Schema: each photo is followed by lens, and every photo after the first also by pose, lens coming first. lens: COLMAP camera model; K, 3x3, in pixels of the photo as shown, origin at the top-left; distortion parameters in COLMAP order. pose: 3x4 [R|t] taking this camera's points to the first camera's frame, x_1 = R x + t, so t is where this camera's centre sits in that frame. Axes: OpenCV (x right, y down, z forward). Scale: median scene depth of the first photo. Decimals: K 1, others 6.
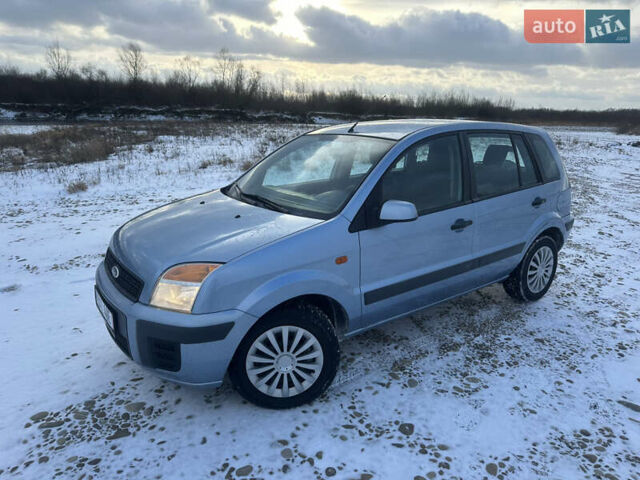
lens RADIAL K [[452.1, 0, 320.0], [0, 452.1, 240.0], [0, 0, 1]] dist [0.004072, -0.009563]
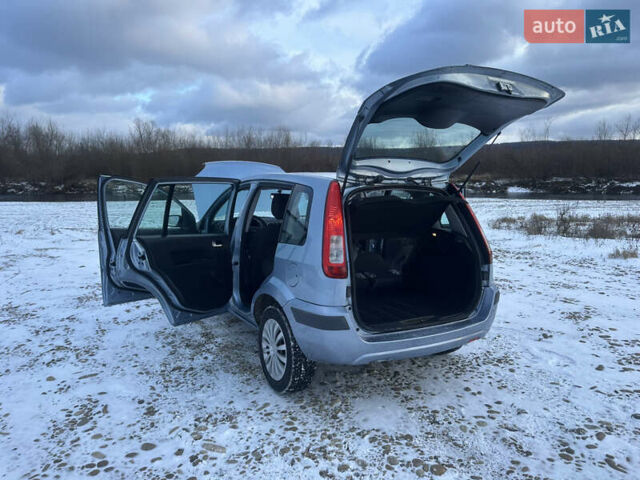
lens RADIAL K [[453.0, 0, 317.1], [0, 453.0, 240.4], [0, 0, 1]] dist [0.001643, -0.008027]
pose [[-0.110247, 0.132557, -0.985025, 1.868096], [-0.256882, 0.953592, 0.157078, -0.386659], [0.960134, 0.270352, -0.071079, 1.631627]]
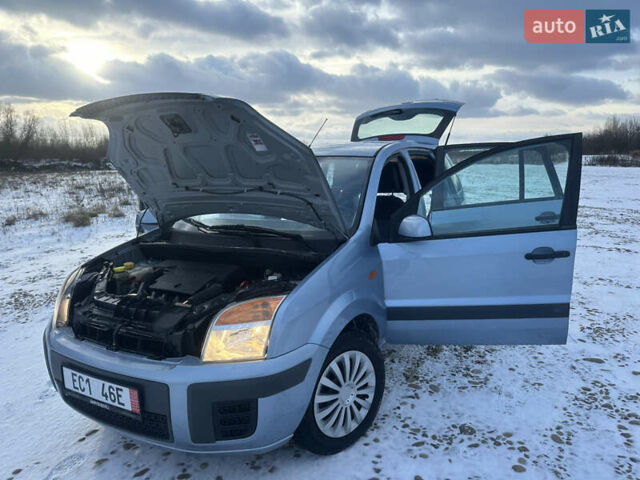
lens RADIAL K [[453.0, 0, 317.1], [0, 453.0, 240.4], [0, 0, 1]] dist [0.001643, -0.008027]
pose [[0.908629, -0.117598, 0.400705, -0.434761], [0.152491, 0.986705, -0.056208, 0.005159], [-0.388768, 0.112176, 0.914481, 0.141712]]
